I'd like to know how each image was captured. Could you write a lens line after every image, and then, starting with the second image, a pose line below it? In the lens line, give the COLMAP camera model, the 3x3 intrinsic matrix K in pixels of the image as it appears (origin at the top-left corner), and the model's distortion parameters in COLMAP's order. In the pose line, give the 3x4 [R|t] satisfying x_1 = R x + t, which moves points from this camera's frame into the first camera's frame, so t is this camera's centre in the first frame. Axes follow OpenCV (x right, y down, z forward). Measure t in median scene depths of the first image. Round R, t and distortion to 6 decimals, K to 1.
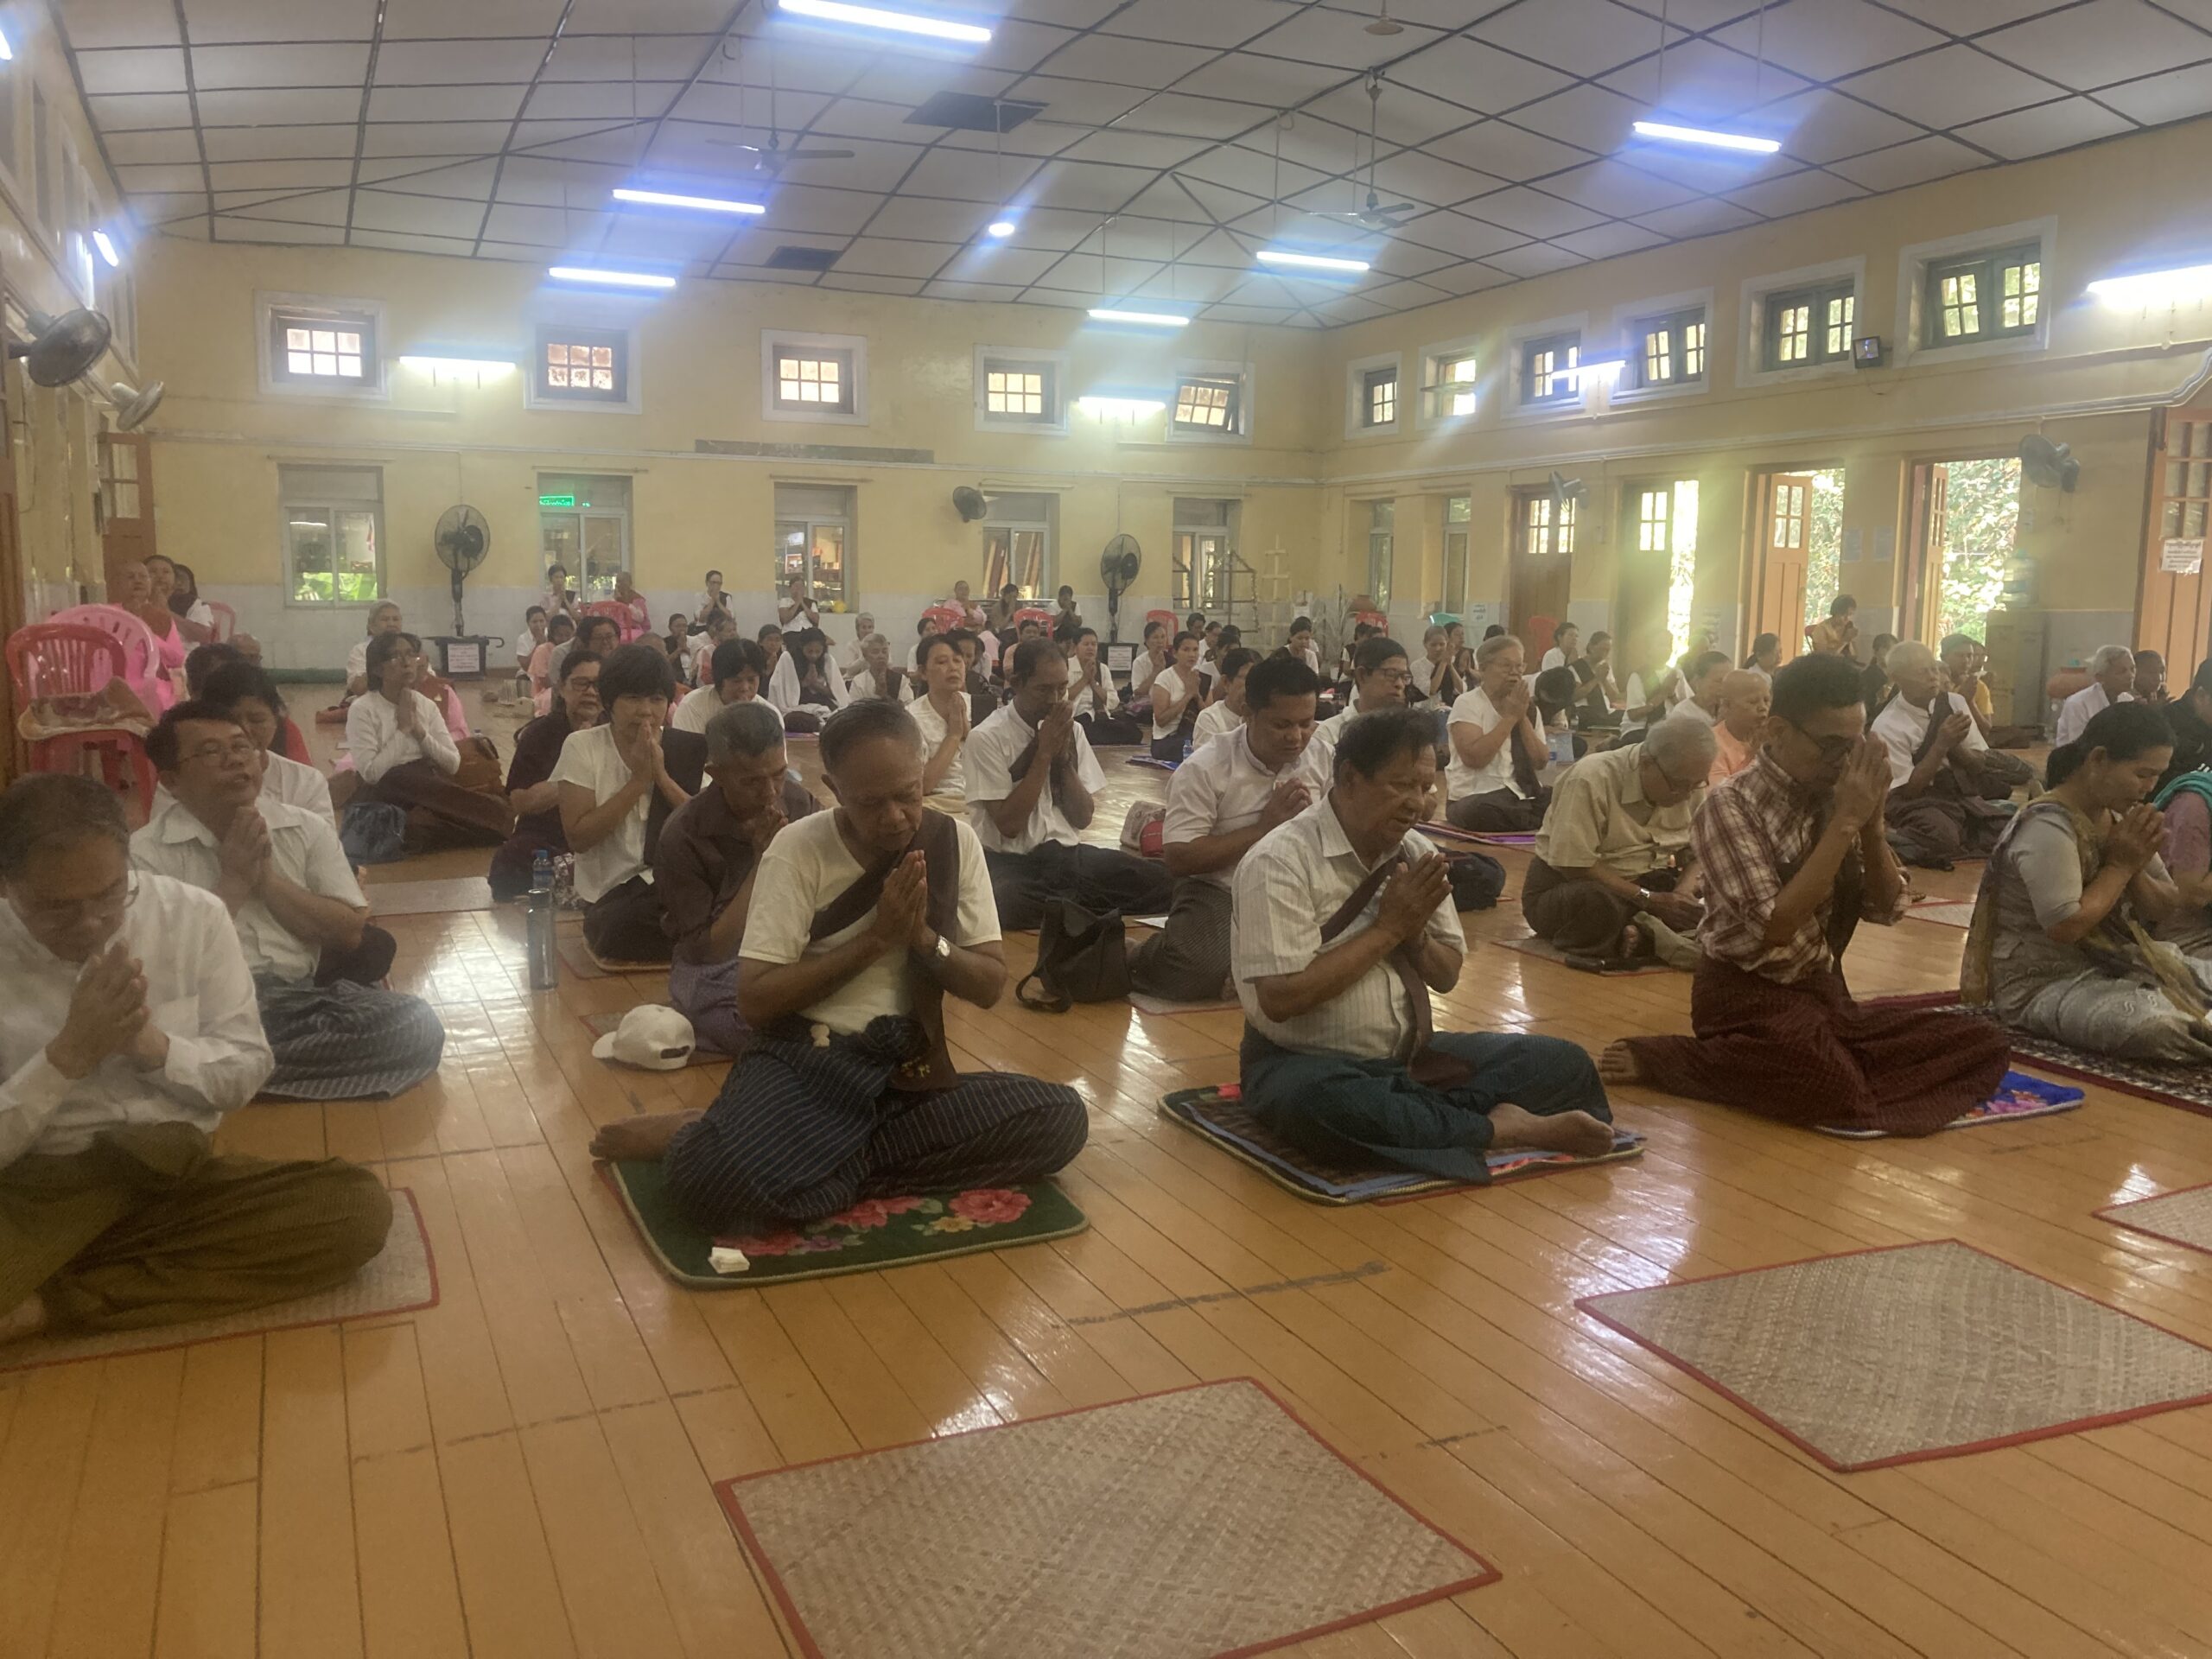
lens RADIAL K [[1799.4, 0, 1106.0], [0, 1799.4, 829.5], [0, 0, 1]] dist [-0.007285, -0.011459]
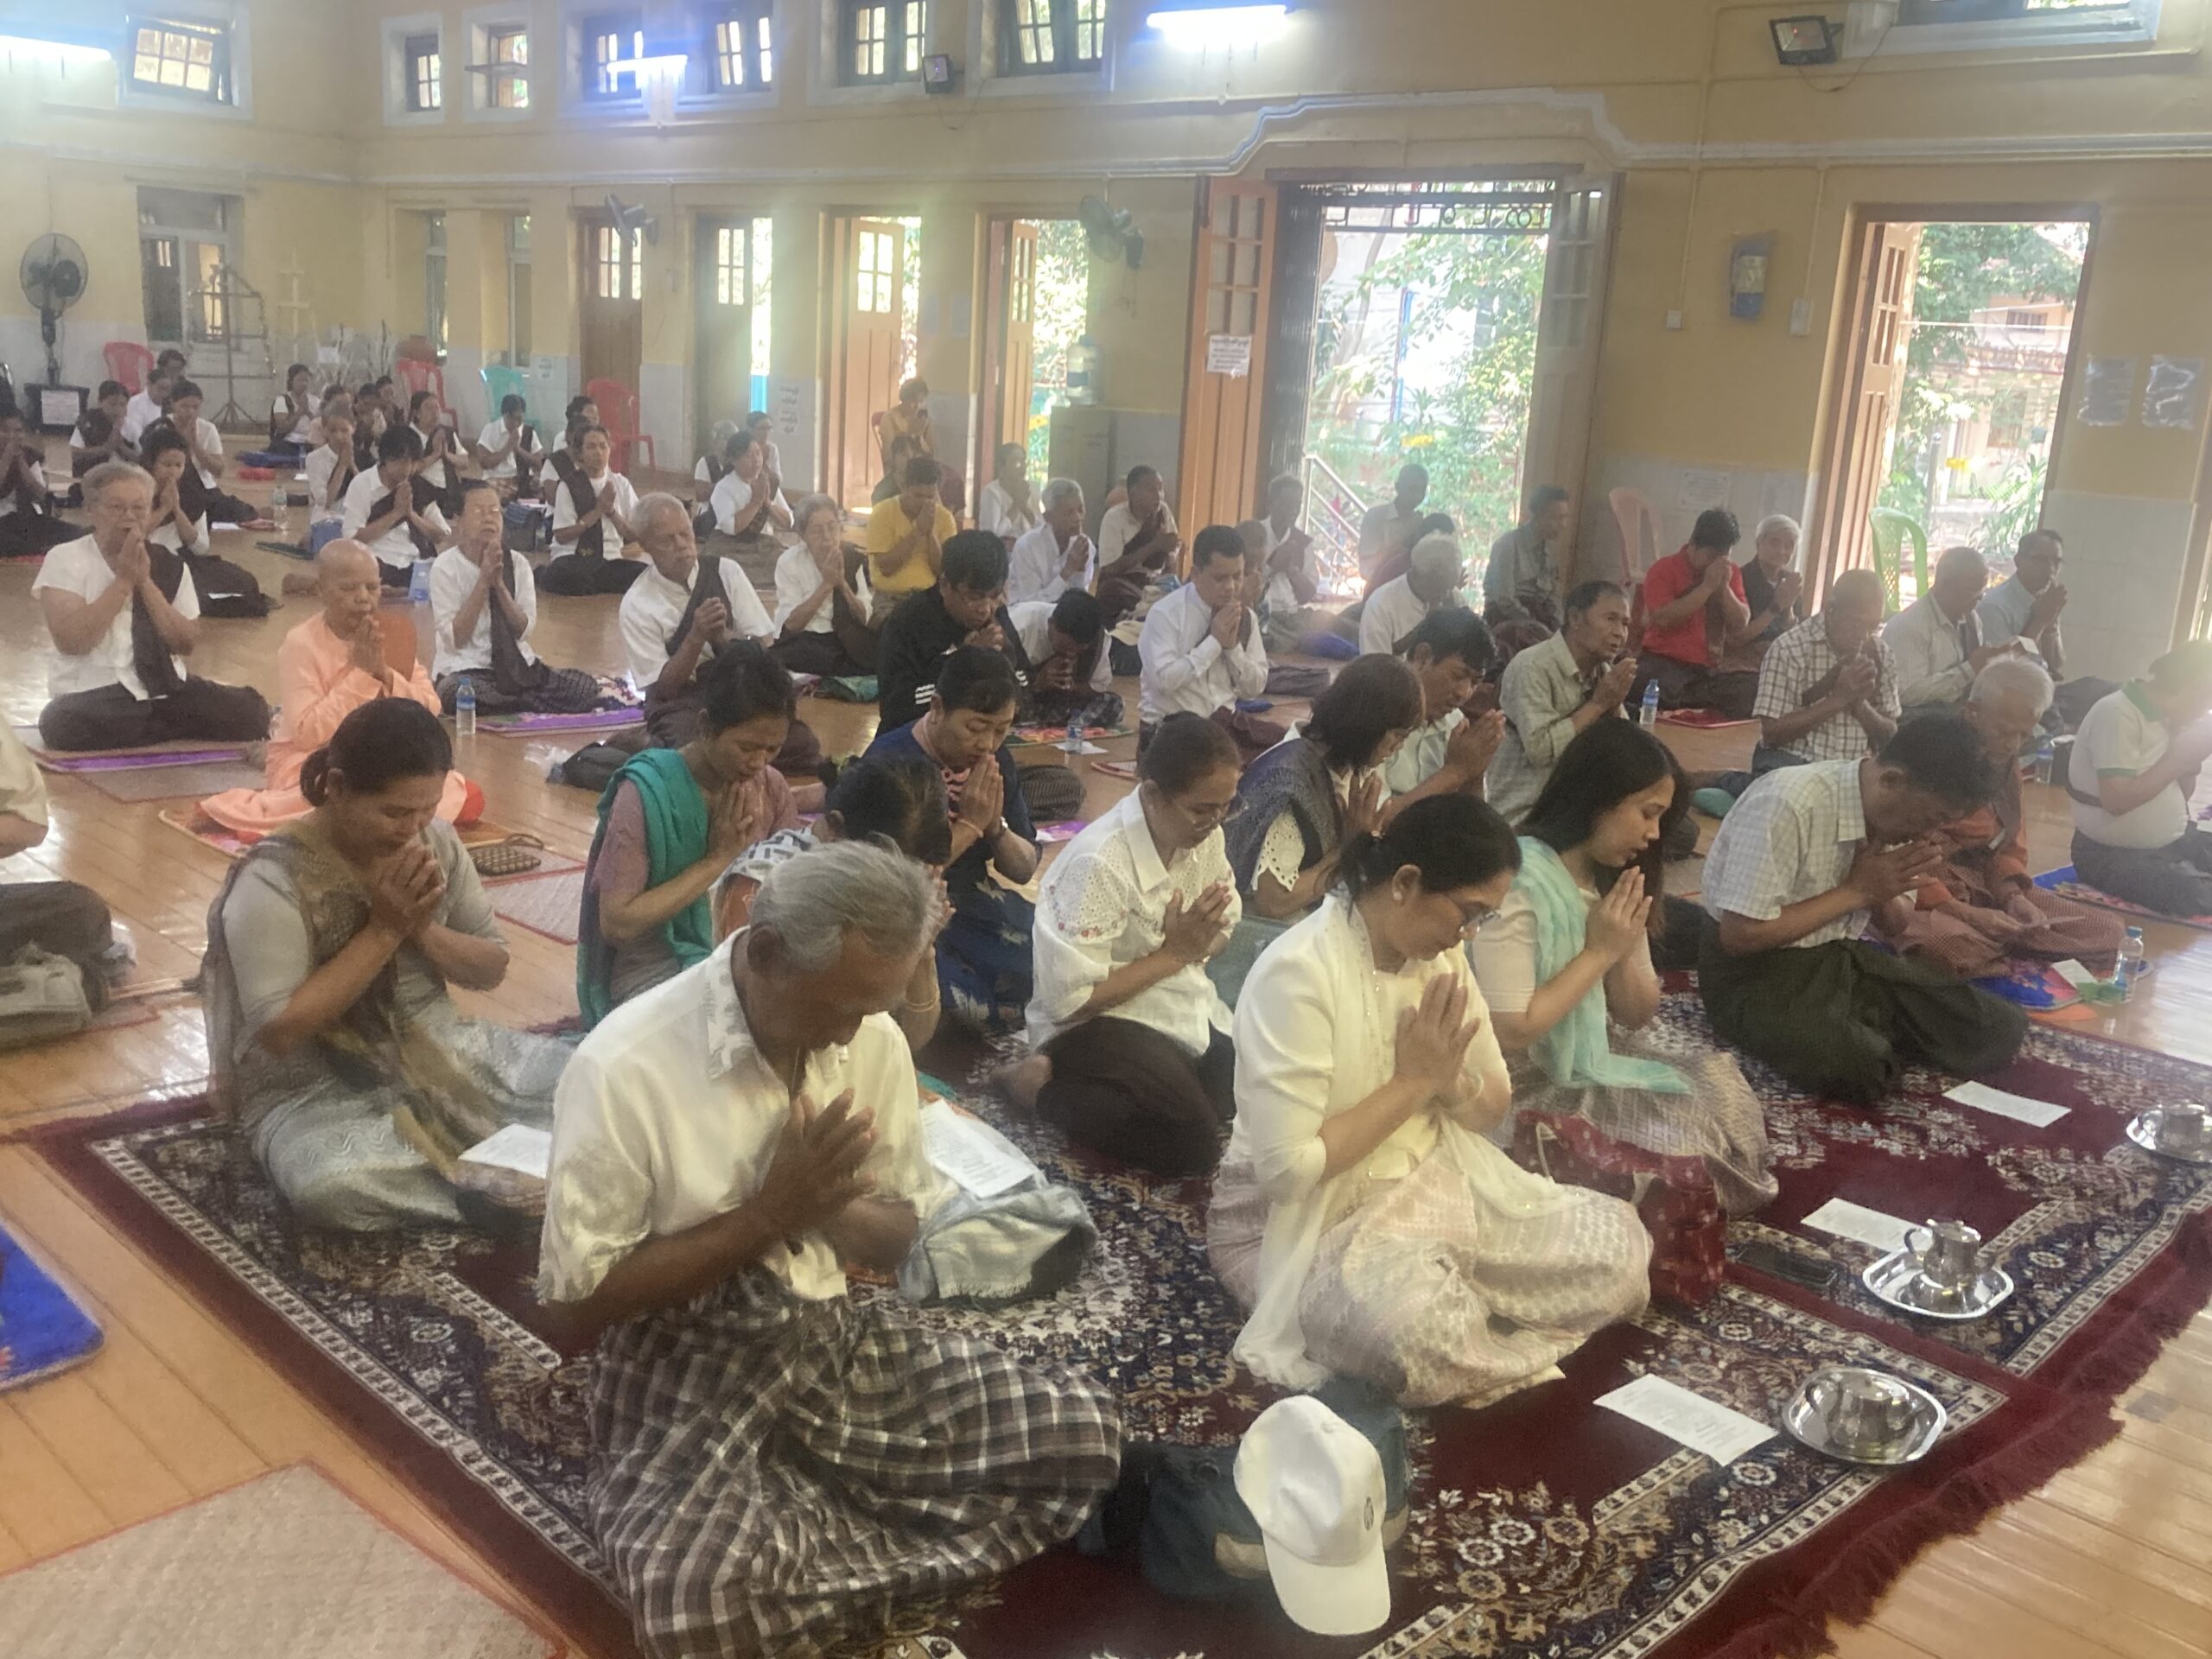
lens RADIAL K [[2152.3, 0, 1106.0], [0, 2152.3, 829.5], [0, 0, 1]] dist [0.004488, 0.053570]
pose [[0.930691, -0.037928, 0.363835, 0.119335], [0.001098, 0.994896, 0.100904, -0.022326], [-0.365805, -0.093511, 0.925982, 0.032745]]
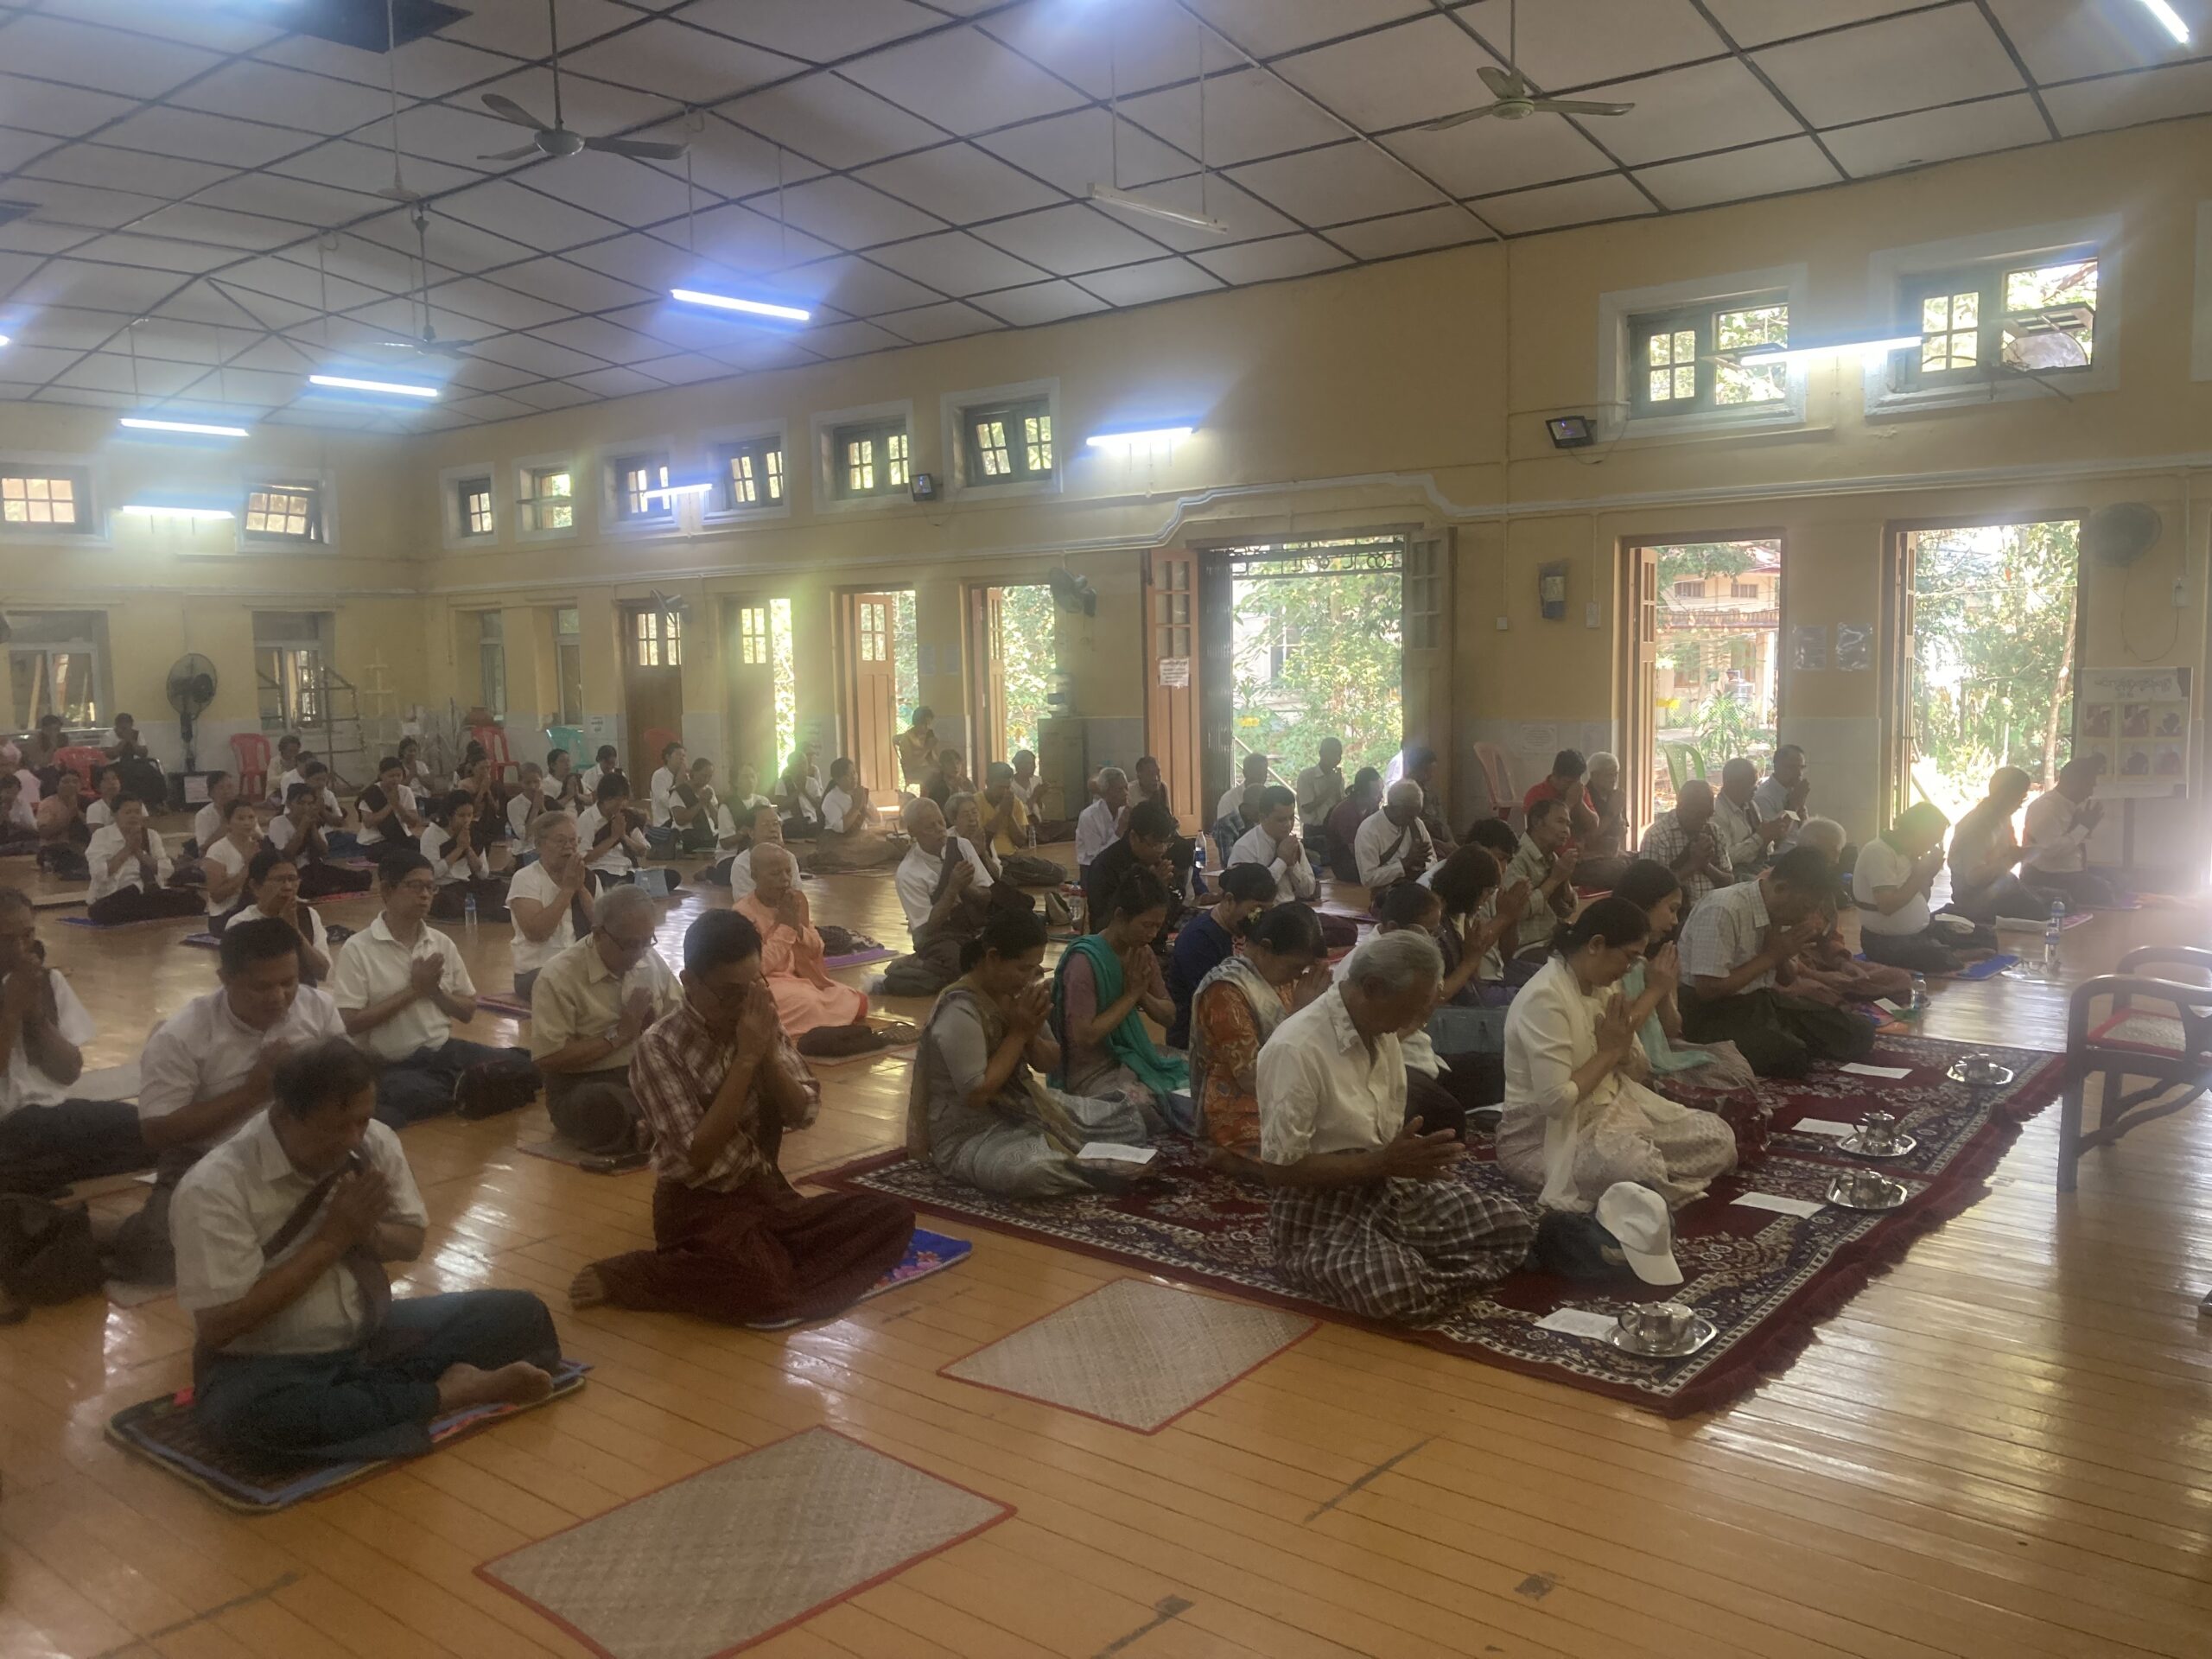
lens RADIAL K [[1807.9, 0, 1106.0], [0, 1807.9, 829.5], [0, 0, 1]] dist [0.030423, -0.017057]
pose [[0.895345, -0.074381, 0.439117, 0.020039], [0.093624, 0.995358, -0.022294, -0.019595], [-0.435421, 0.061073, 0.898153, -0.033865]]
